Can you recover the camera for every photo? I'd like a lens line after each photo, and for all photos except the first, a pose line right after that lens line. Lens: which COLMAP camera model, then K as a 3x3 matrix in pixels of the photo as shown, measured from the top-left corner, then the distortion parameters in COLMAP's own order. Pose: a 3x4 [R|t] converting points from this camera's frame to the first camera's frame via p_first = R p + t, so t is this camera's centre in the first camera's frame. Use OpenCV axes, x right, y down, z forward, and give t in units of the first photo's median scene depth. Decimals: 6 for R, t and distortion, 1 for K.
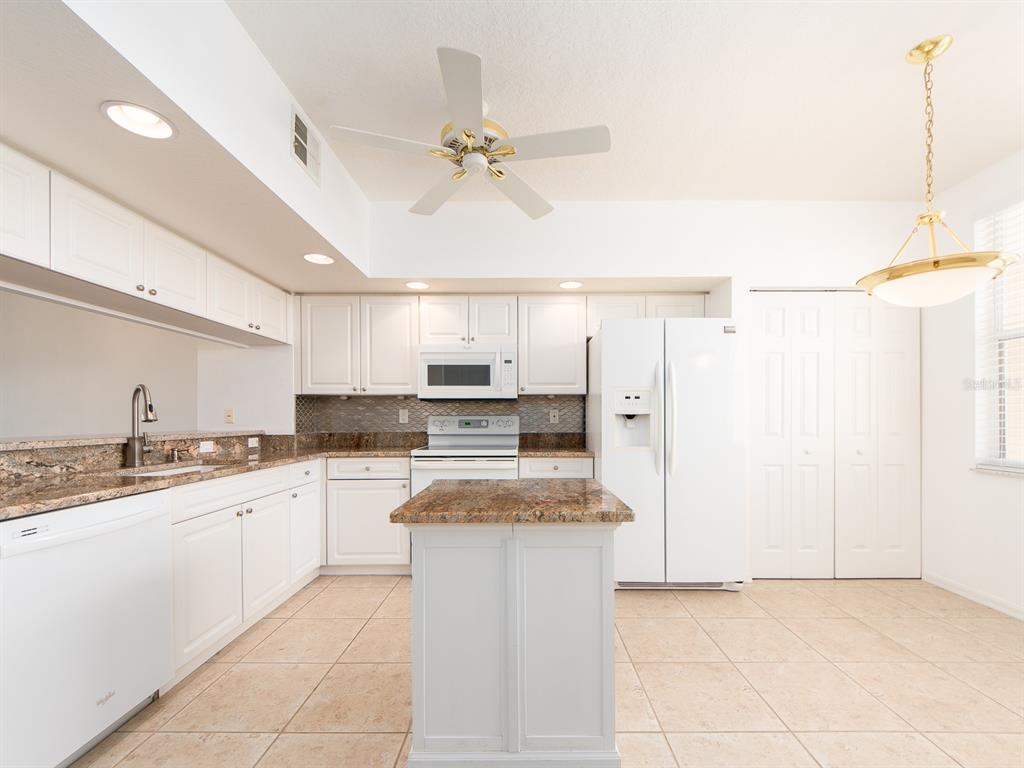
lens RADIAL K [[421.4, 0, 513.6], [0, 421.4, 414.7], [0, 0, 1]] dist [-0.001029, -0.000413]
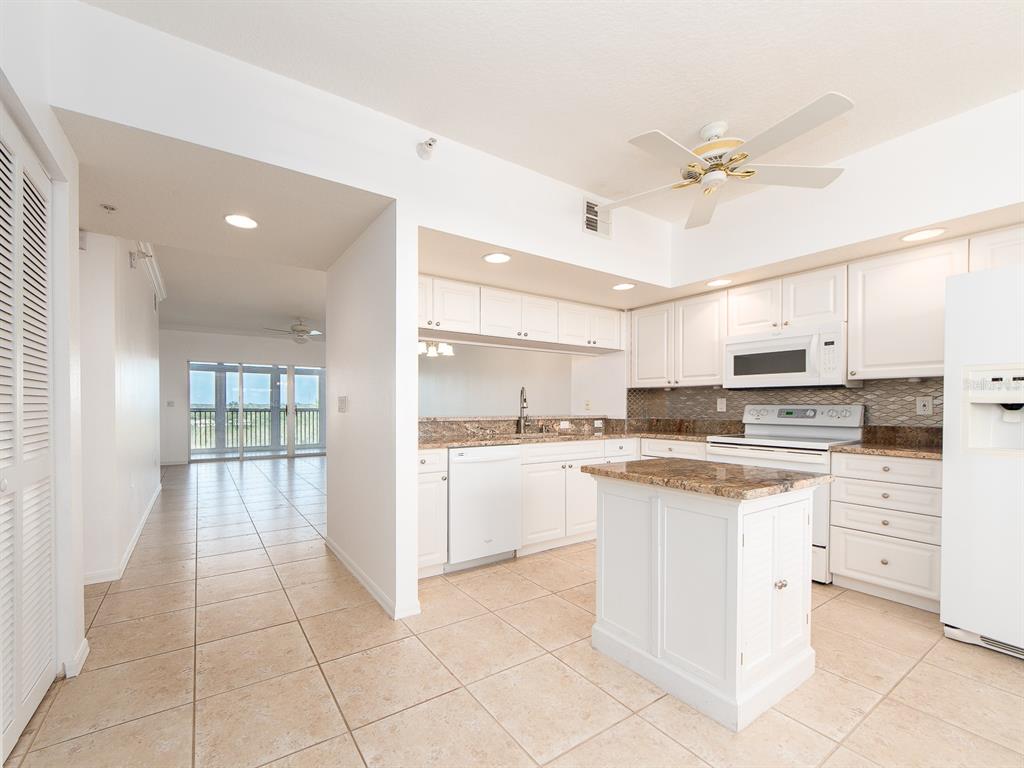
lens RADIAL K [[437.6, 0, 514.9], [0, 437.6, 402.2], [0, 0, 1]] dist [-0.008181, -0.000299]
pose [[0.594668, -0.003322, -0.803964, 0.359266], [0.002013, 0.999994, -0.002643, -0.002224], [0.803969, -0.000047, 0.594672, -0.077479]]
